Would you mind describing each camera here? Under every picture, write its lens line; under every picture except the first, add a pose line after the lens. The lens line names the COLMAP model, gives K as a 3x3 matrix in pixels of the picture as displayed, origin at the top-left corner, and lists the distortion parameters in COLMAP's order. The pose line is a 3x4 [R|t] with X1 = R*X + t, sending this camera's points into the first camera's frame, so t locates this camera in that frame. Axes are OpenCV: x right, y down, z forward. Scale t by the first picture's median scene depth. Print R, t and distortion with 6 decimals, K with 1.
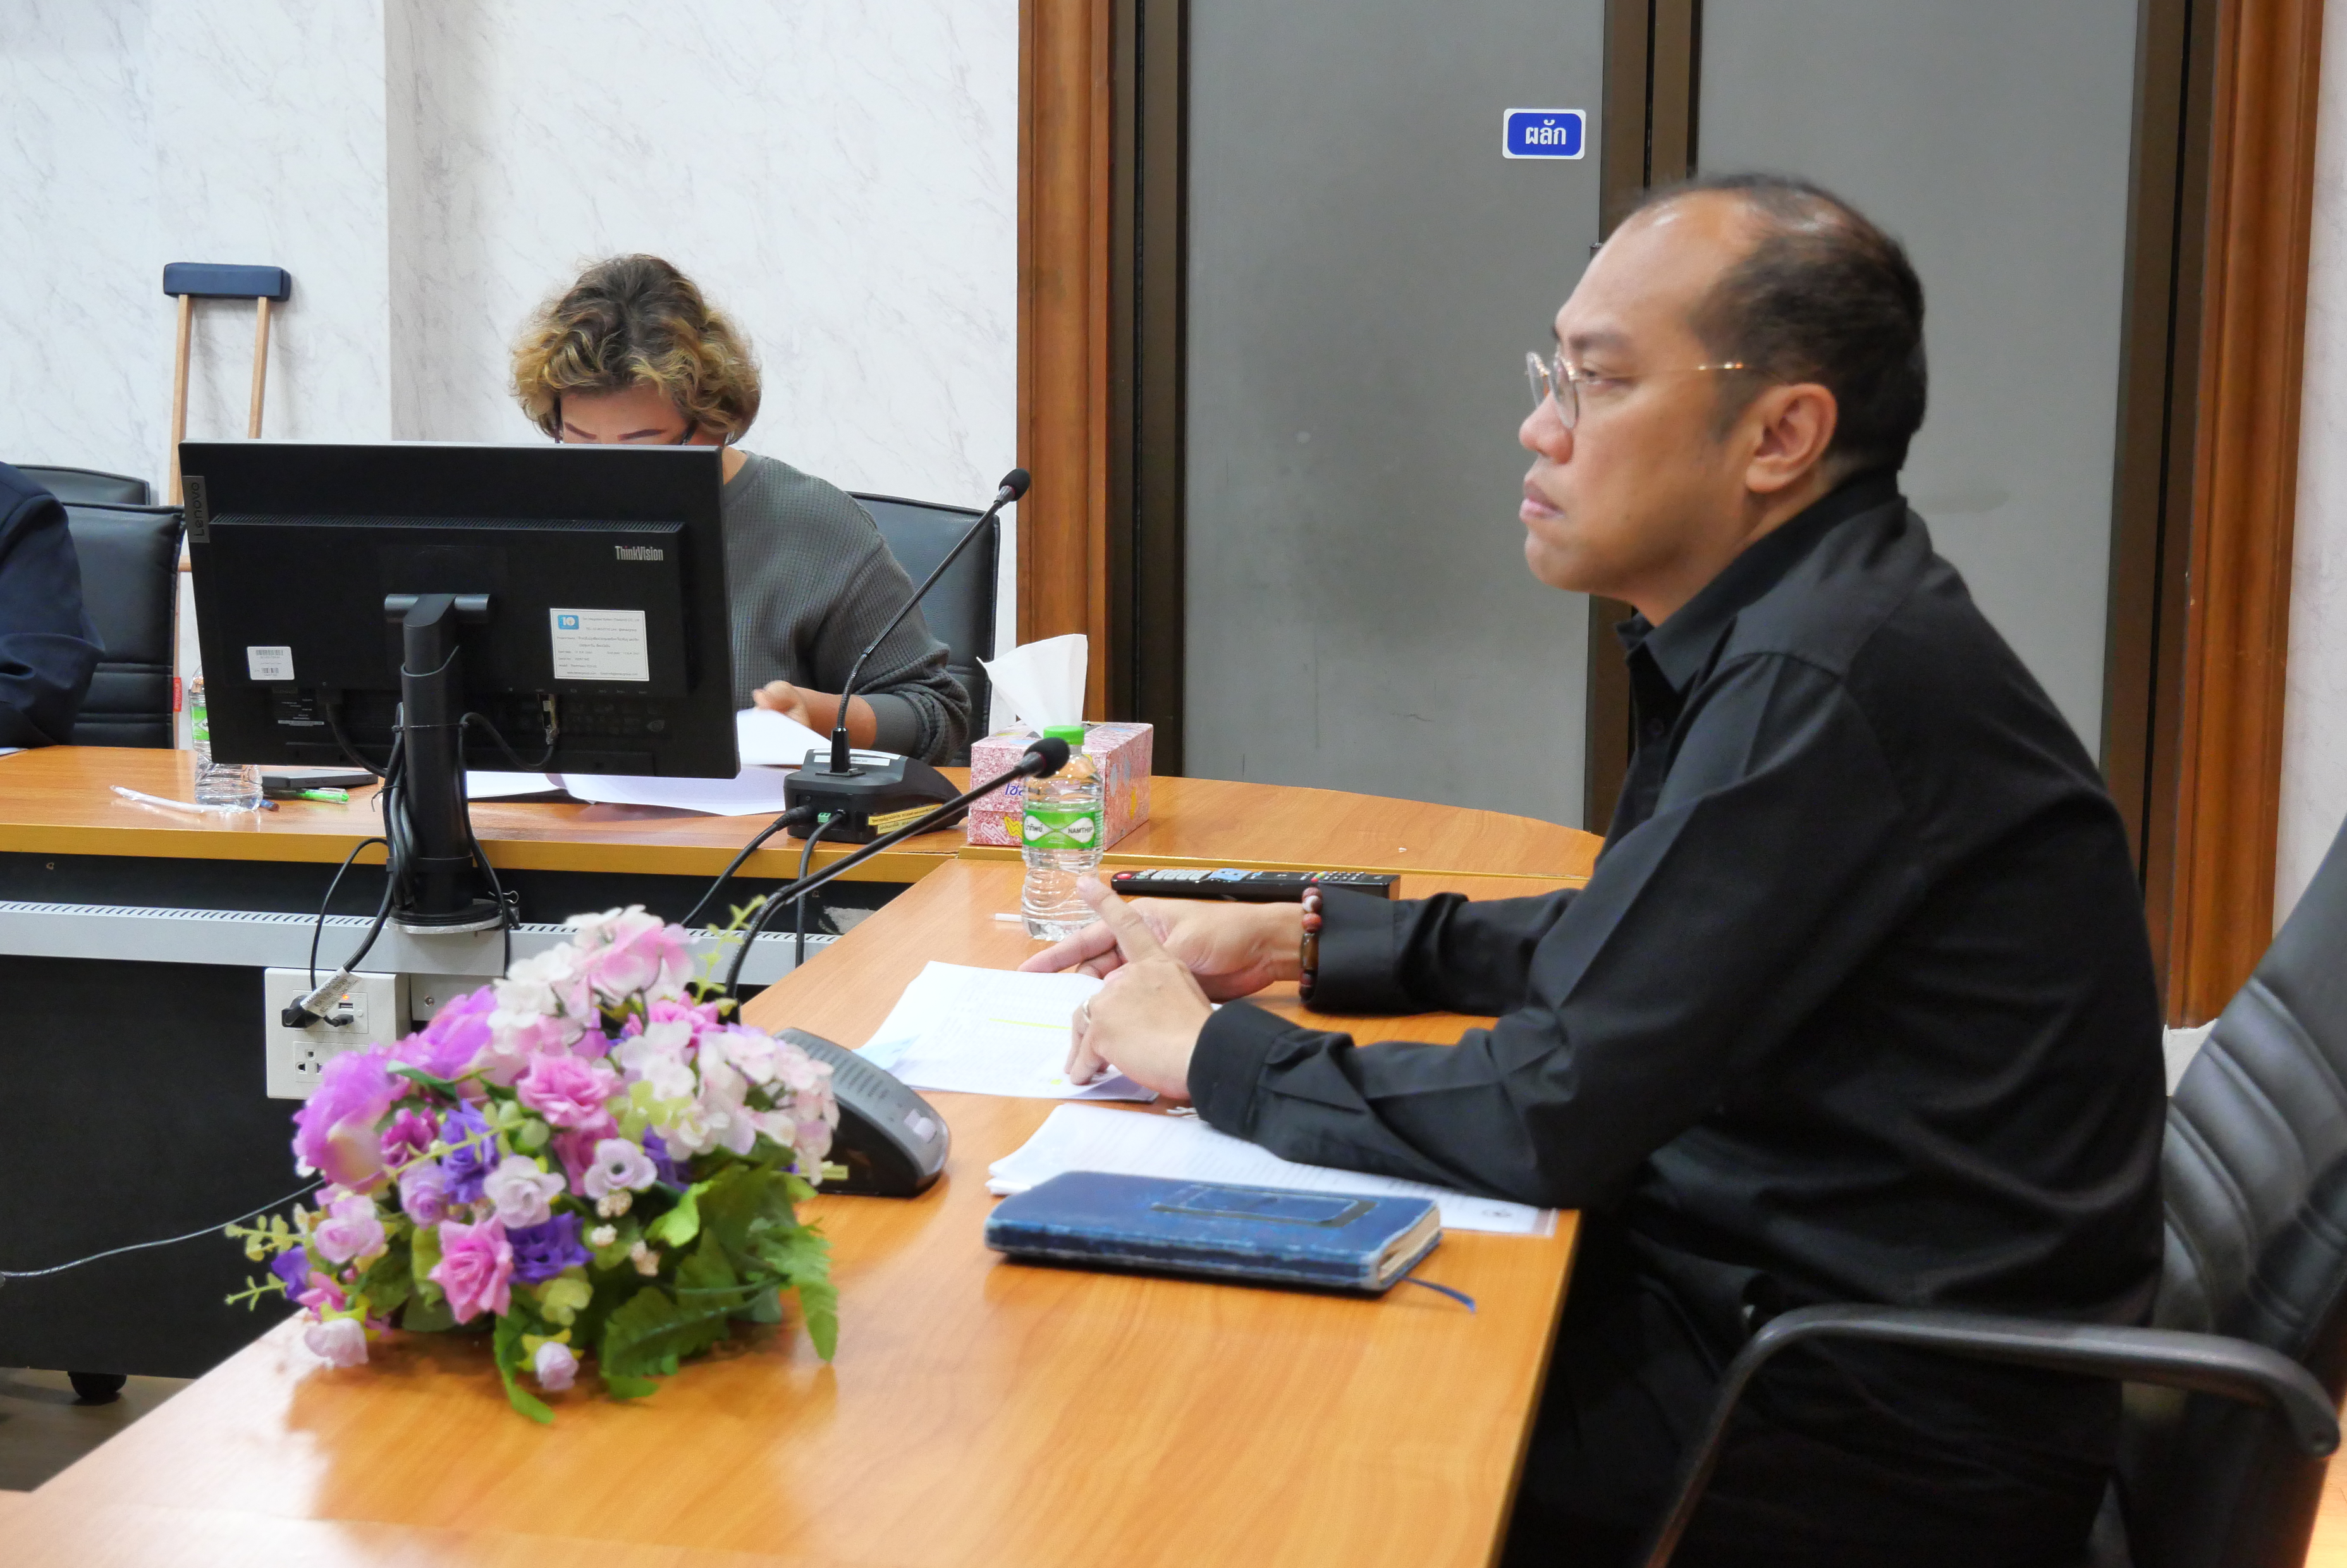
lens RADIAL K [[3923.1, 0, 1077.6], [0, 3923.1, 808.3], [0, 0, 1]] dist [0.057518, 0.000000]
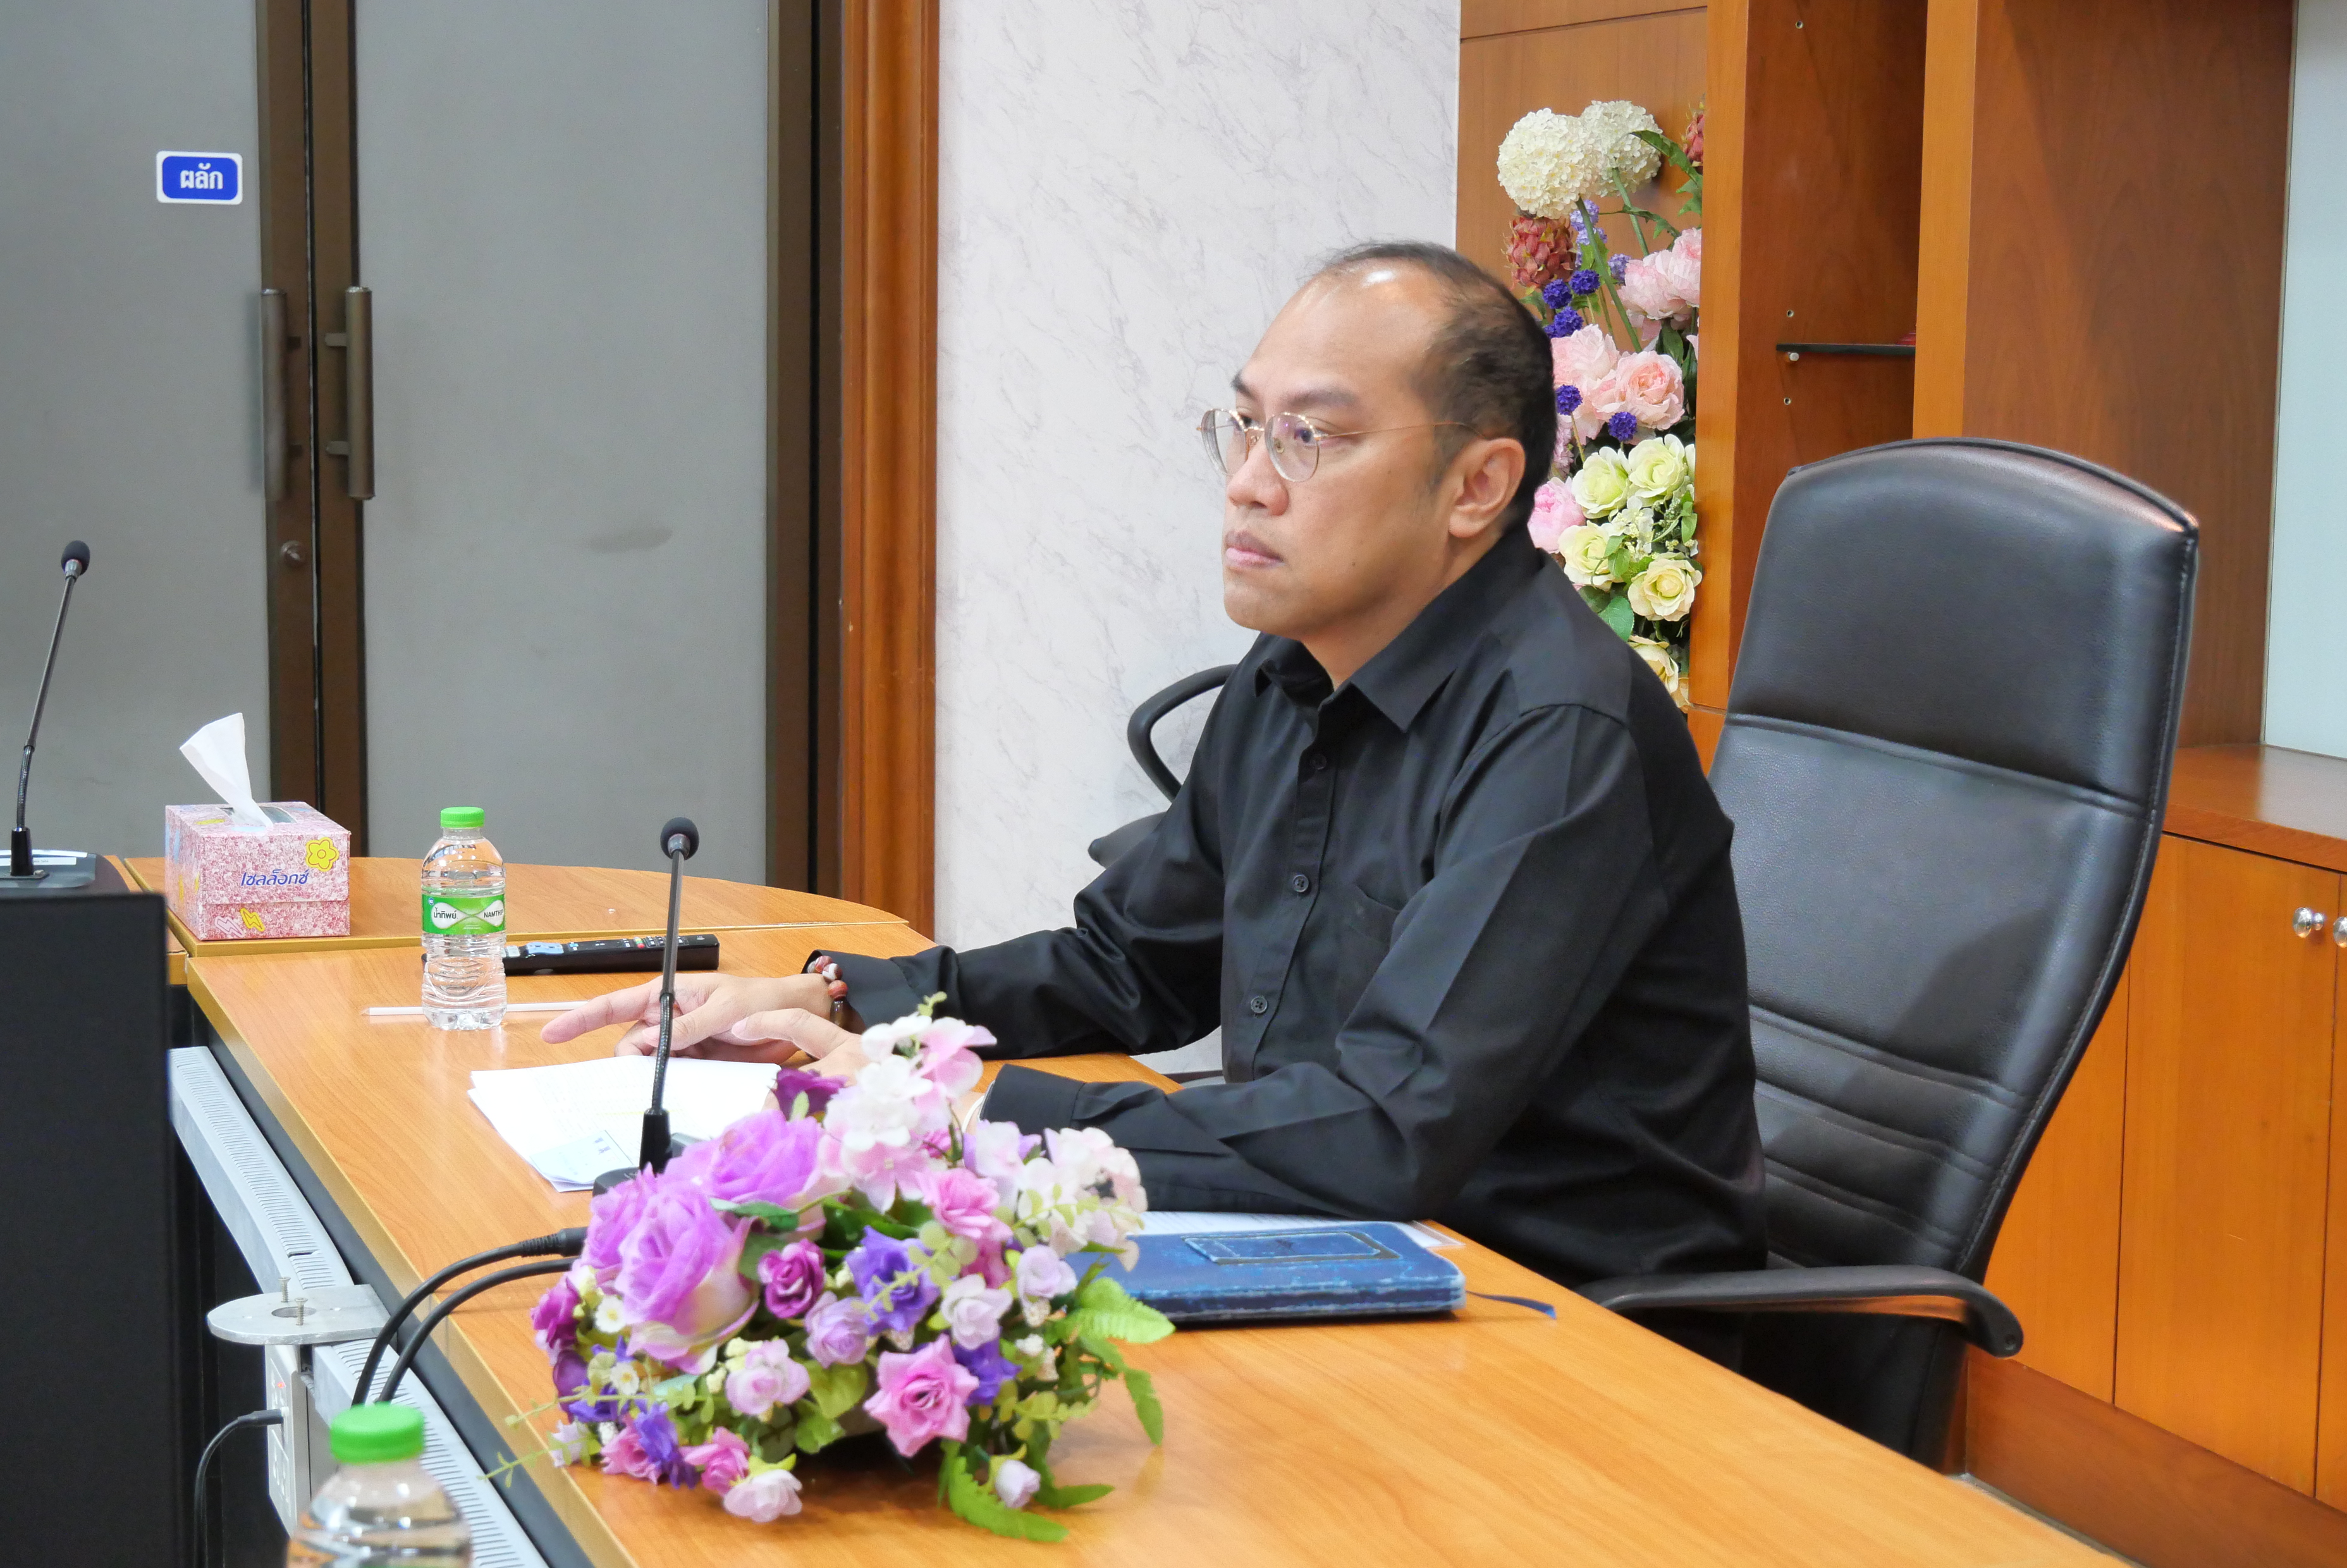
lens RADIAL K [[3923.1, 0, 1198.6], [0, 3923.1, 724.4], [0, 0, 1]] dist [0.057518, 0.000000]
pose [[0.868174, -0.057736, 0.492889, -0.424719], [0.072288, 0.997329, -0.010501, -0.023516], [-0.490966, 0.044747, 0.870029, 0.099943]]
